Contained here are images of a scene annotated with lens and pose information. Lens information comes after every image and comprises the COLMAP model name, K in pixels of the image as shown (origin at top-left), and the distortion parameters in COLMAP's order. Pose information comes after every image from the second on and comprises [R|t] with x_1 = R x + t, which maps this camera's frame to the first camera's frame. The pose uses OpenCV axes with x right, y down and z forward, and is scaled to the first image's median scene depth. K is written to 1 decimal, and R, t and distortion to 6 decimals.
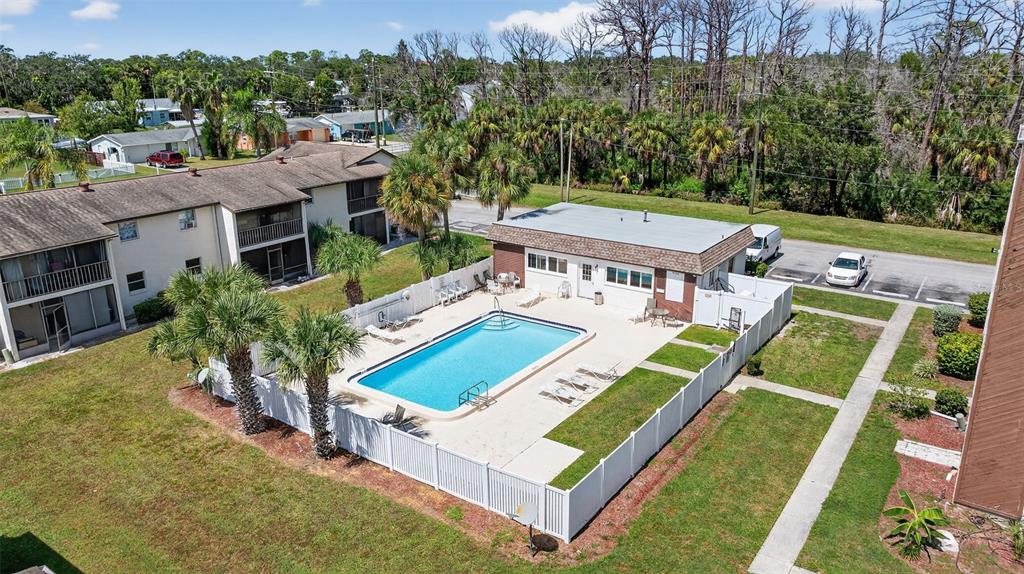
lens RADIAL K [[719.1, 0, 516.8], [0, 719.1, 286.5], [0, 0, 1]] dist [-0.037276, 0.041096]
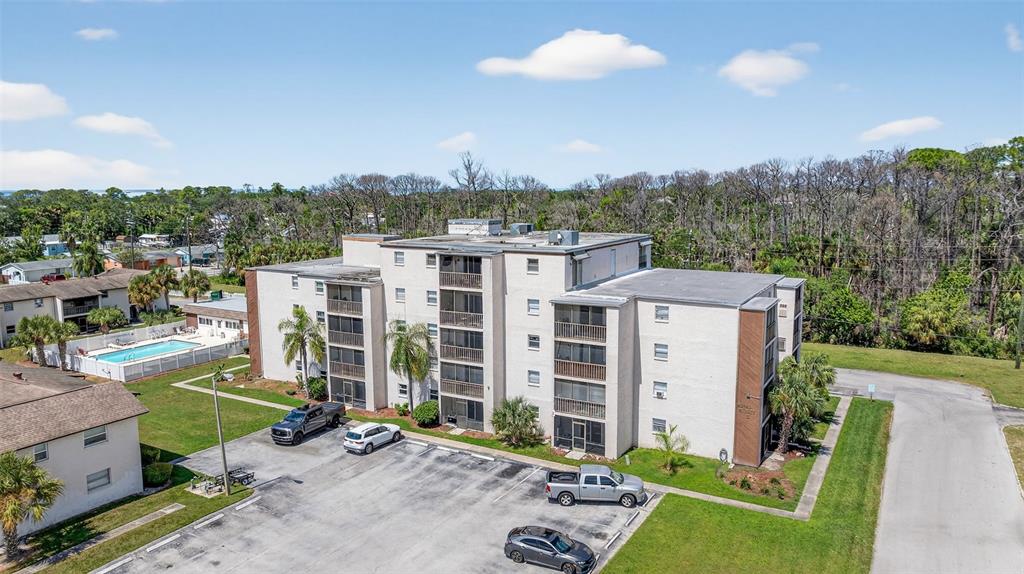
lens RADIAL K [[719.1, 0, 516.8], [0, 719.1, 286.5], [0, 0, 1]] dist [-0.037276, 0.041096]
pose [[0.996362, -0.008791, 0.084764, 0.834097], [0.022645, 0.986217, -0.163898, 0.252187], [-0.082155, 0.165222, 0.982829, -1.313340]]
